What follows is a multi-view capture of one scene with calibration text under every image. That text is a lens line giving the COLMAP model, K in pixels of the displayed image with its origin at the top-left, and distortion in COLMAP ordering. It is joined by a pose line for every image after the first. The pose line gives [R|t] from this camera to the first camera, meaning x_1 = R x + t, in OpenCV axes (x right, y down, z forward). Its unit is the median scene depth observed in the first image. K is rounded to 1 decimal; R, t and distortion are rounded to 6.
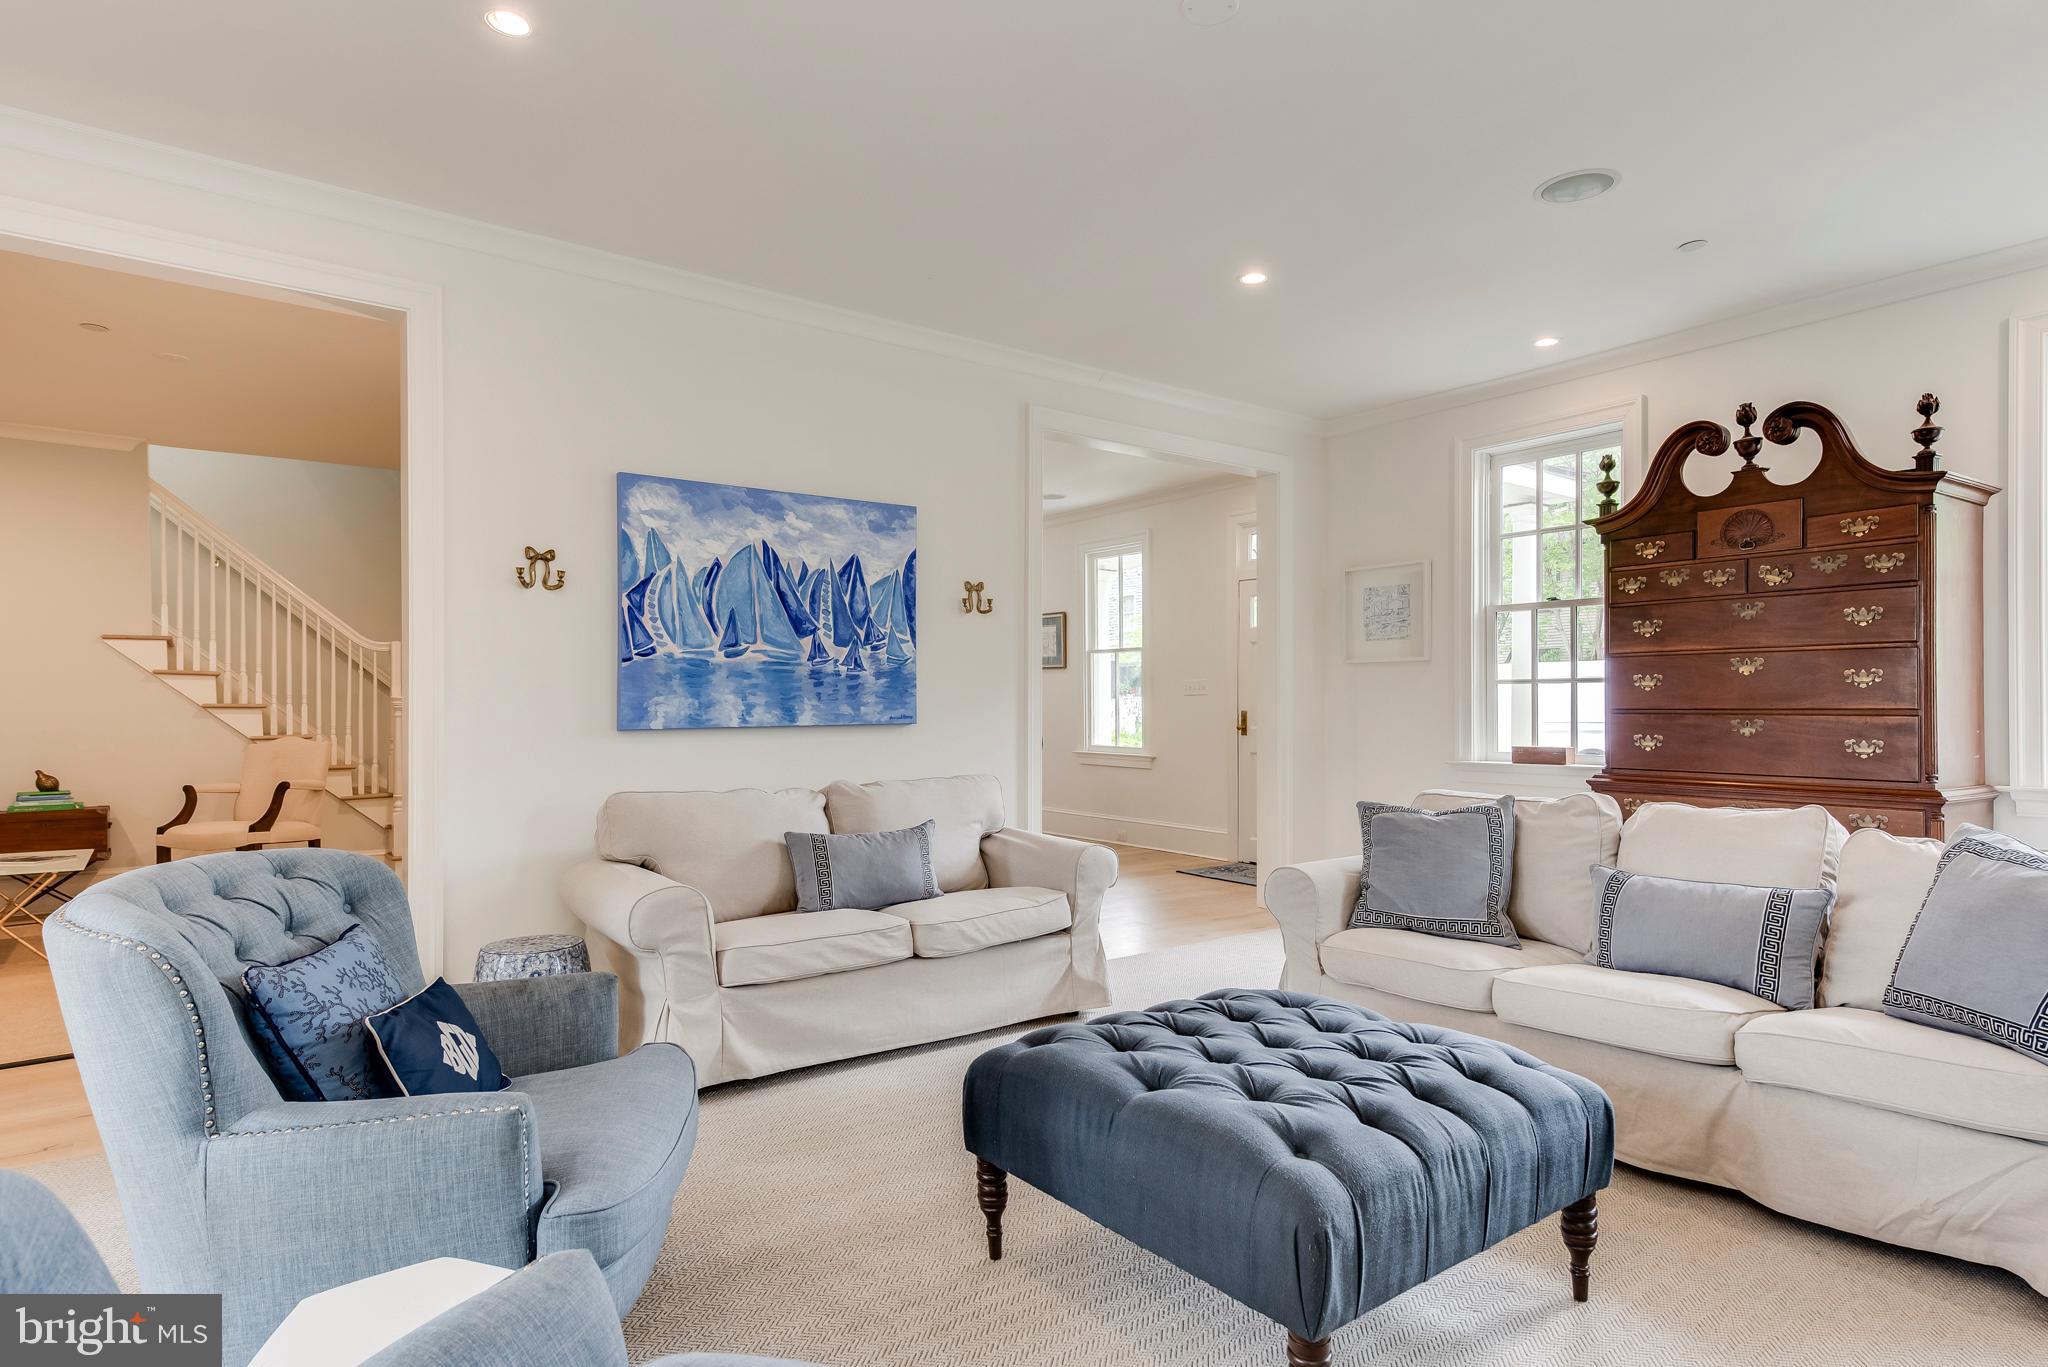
lens RADIAL K [[1116.5, 0, 1037.1], [0, 1116.5, 704.2], [0, 0, 1]] dist [0.018862, -0.000029]
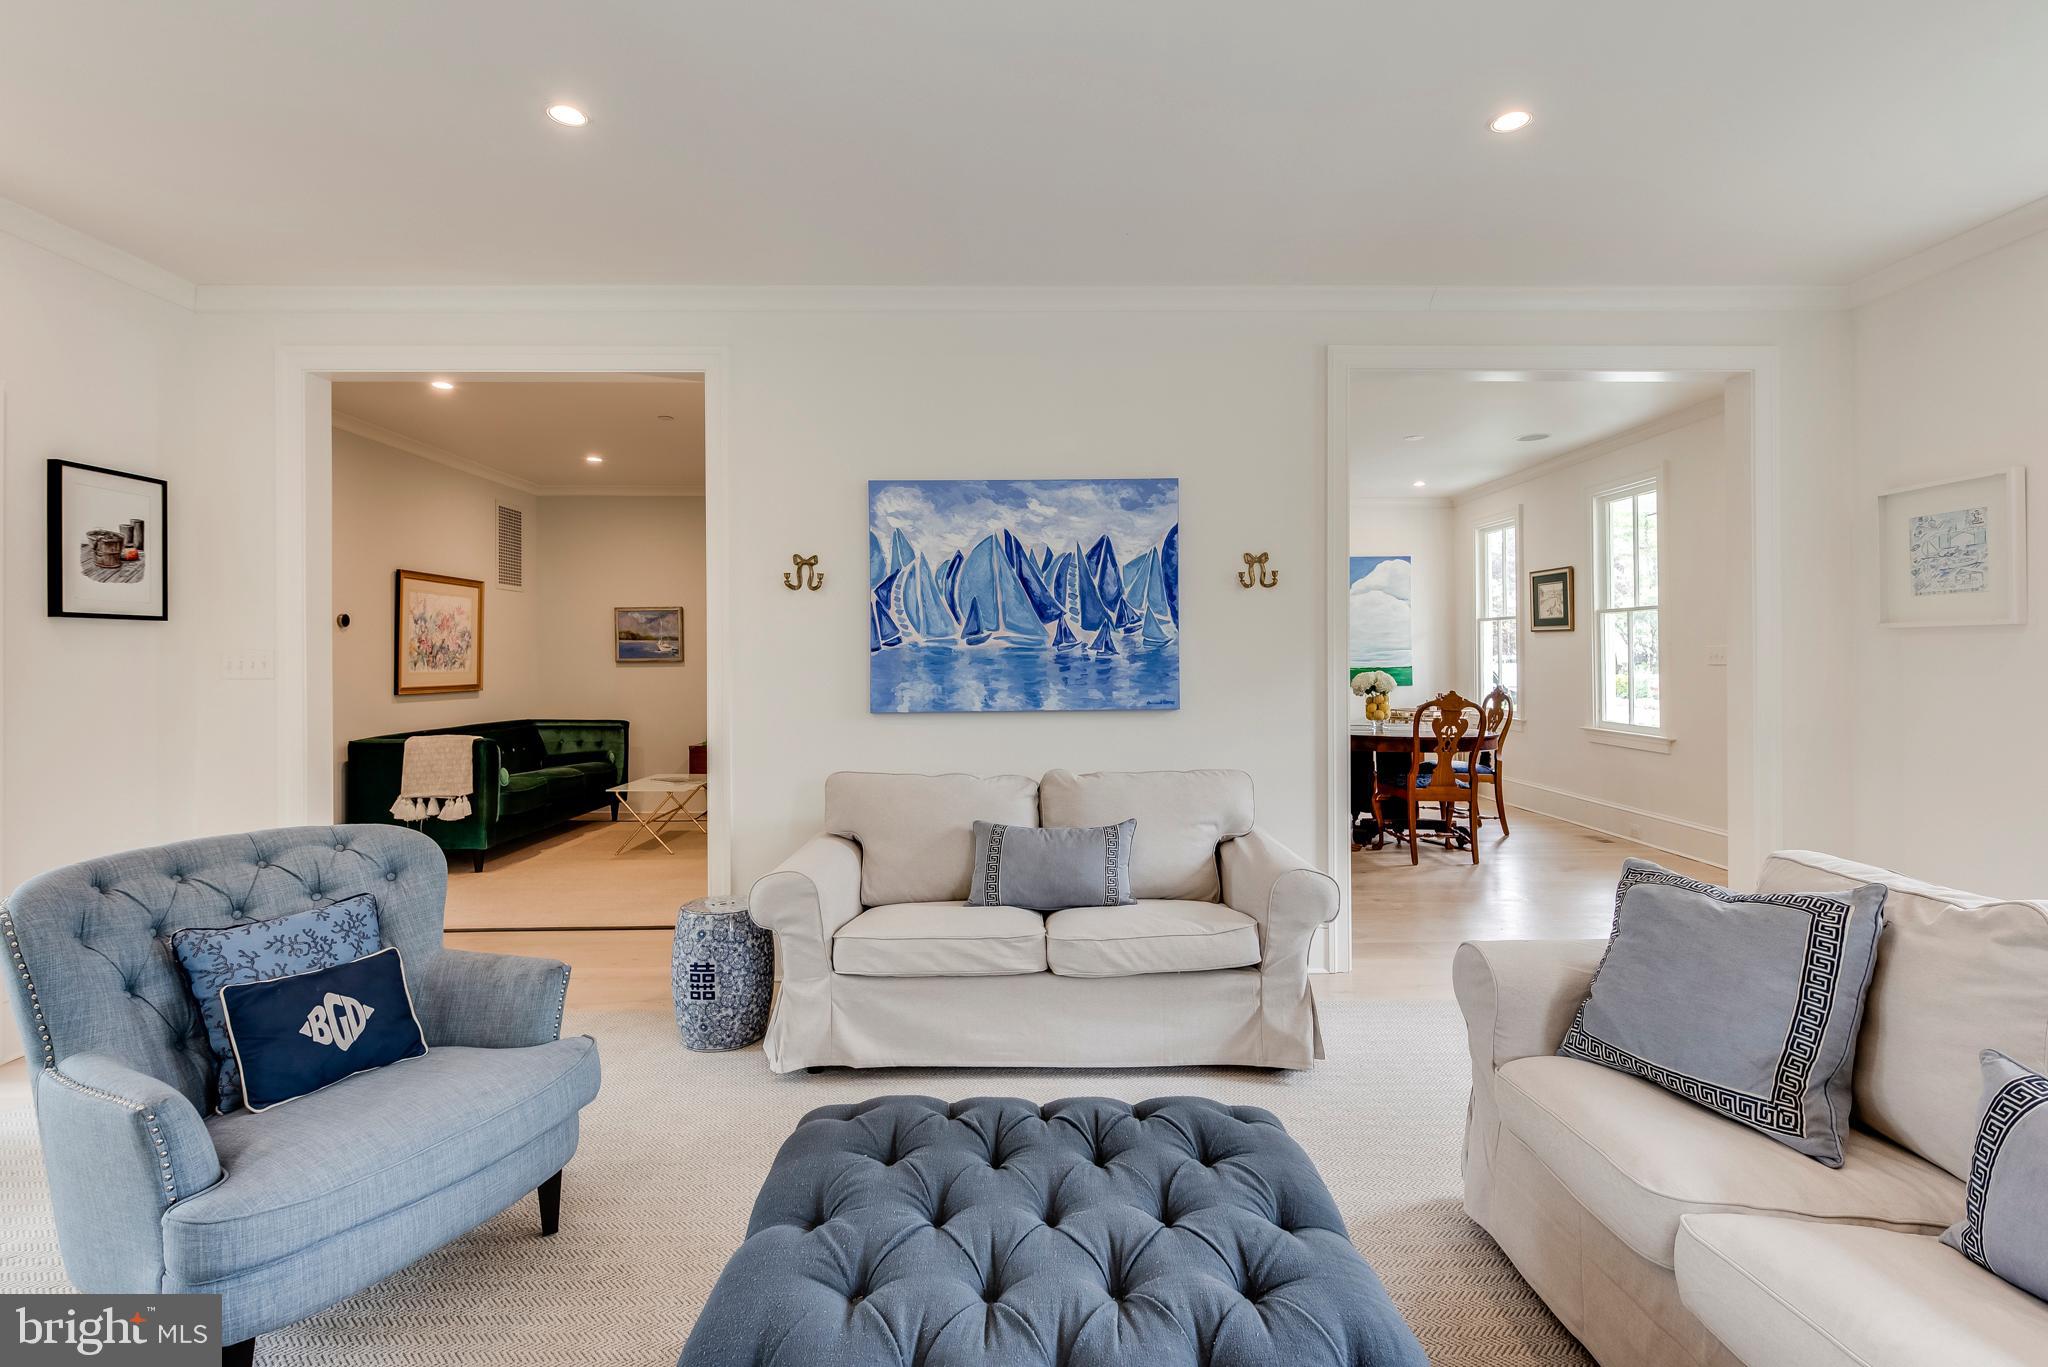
lens RADIAL K [[988.9, 0, 1027.3], [0, 988.9, 653.9], [0, 0, 1]] dist [0.001302, -0.000637]
pose [[0.807412, -0.003748, -0.589976, 0.301881], [0.002832, 0.999993, -0.002477, -0.029598], [0.589981, 0.000329, 0.807417, 0.274592]]
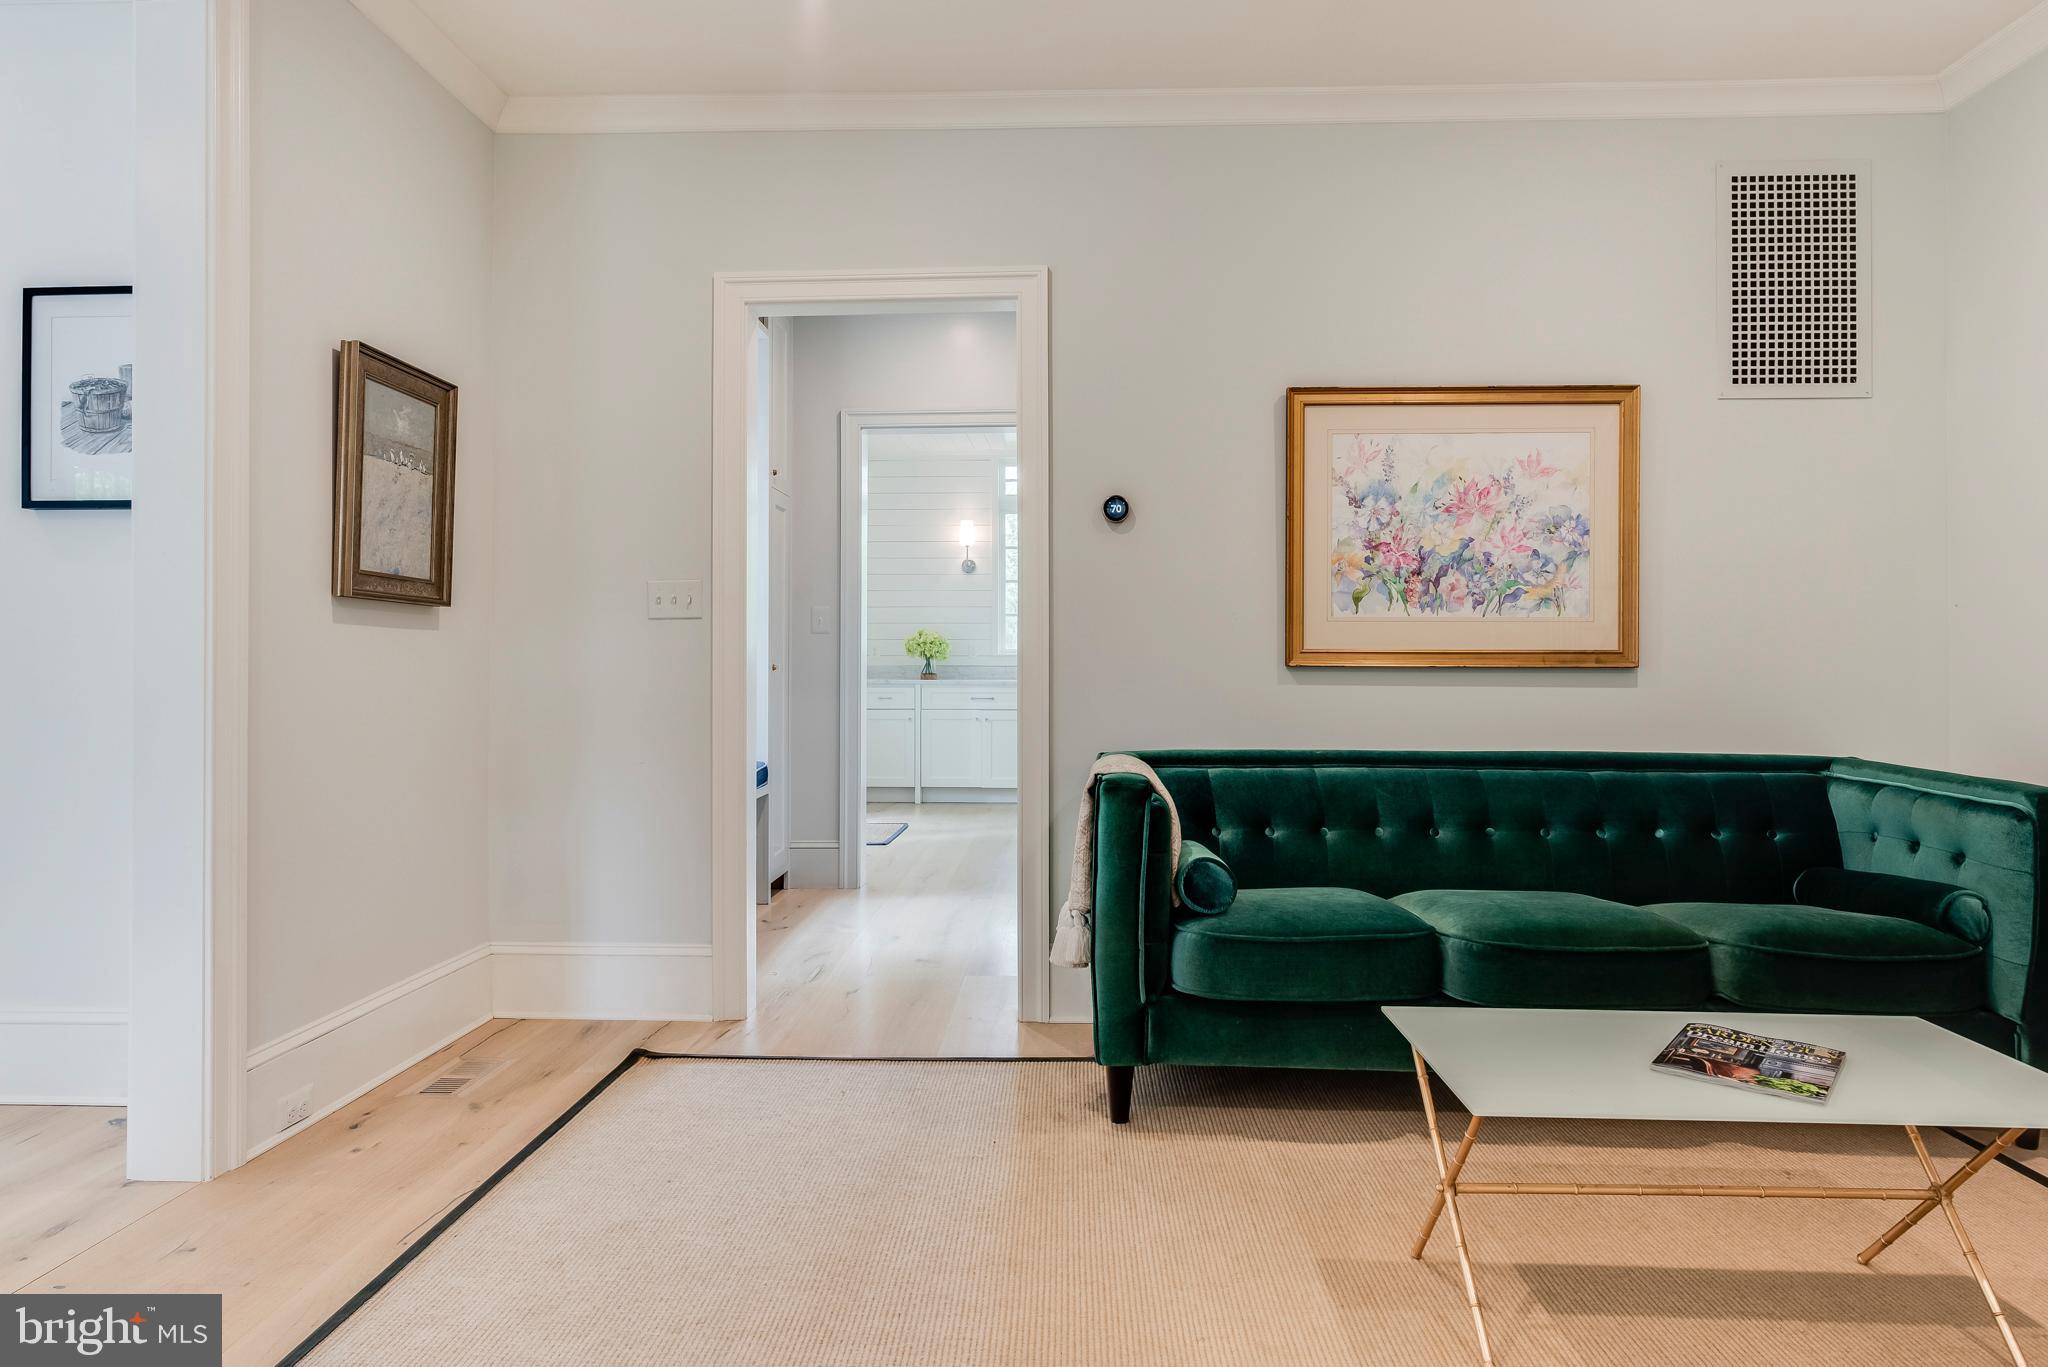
lens RADIAL K [[1209.5, 0, 1023.3], [0, 1209.5, 648.5], [0, 0, 1]] dist [-0.002631, -0.001160]
pose [[-0.632374, -0.005330, -0.774645, -0.581282], [0.000205, 0.999975, -0.007048, 0.019336], [0.774664, -0.004616, -0.632357, 1.290282]]
